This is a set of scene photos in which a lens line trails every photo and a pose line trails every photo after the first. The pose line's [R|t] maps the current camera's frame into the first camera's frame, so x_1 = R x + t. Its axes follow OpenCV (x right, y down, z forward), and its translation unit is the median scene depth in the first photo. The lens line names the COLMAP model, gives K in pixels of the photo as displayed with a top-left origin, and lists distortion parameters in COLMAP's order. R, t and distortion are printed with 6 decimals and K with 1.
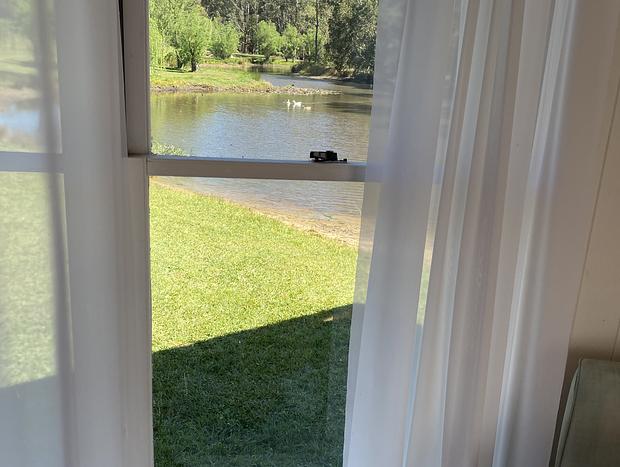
lens RADIAL K [[627.0, 0, 310.0], [0, 627.0, 233.5], [0, 0, 1]] dist [0.165337, -0.447555]
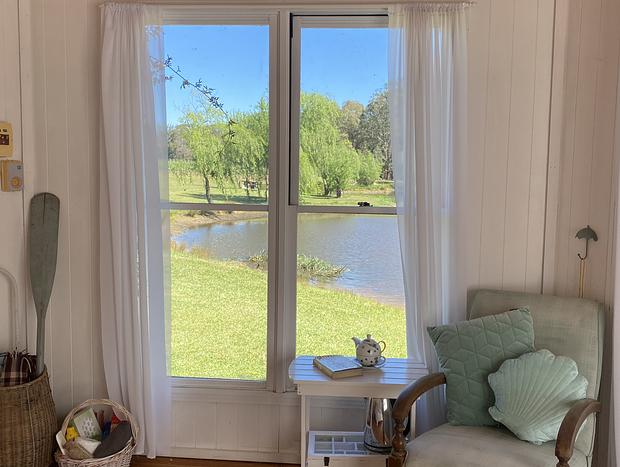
lens RADIAL K [[627.0, 0, 310.0], [0, 627.0, 233.5], [0, 0, 1]] dist [0.165337, -0.447555]
pose [[0.974537, -0.018012, -0.223502, 0.045486], [-0.025258, 0.981606, -0.189242, 0.058250], [0.222800, 0.190068, 0.956156, -0.176691]]
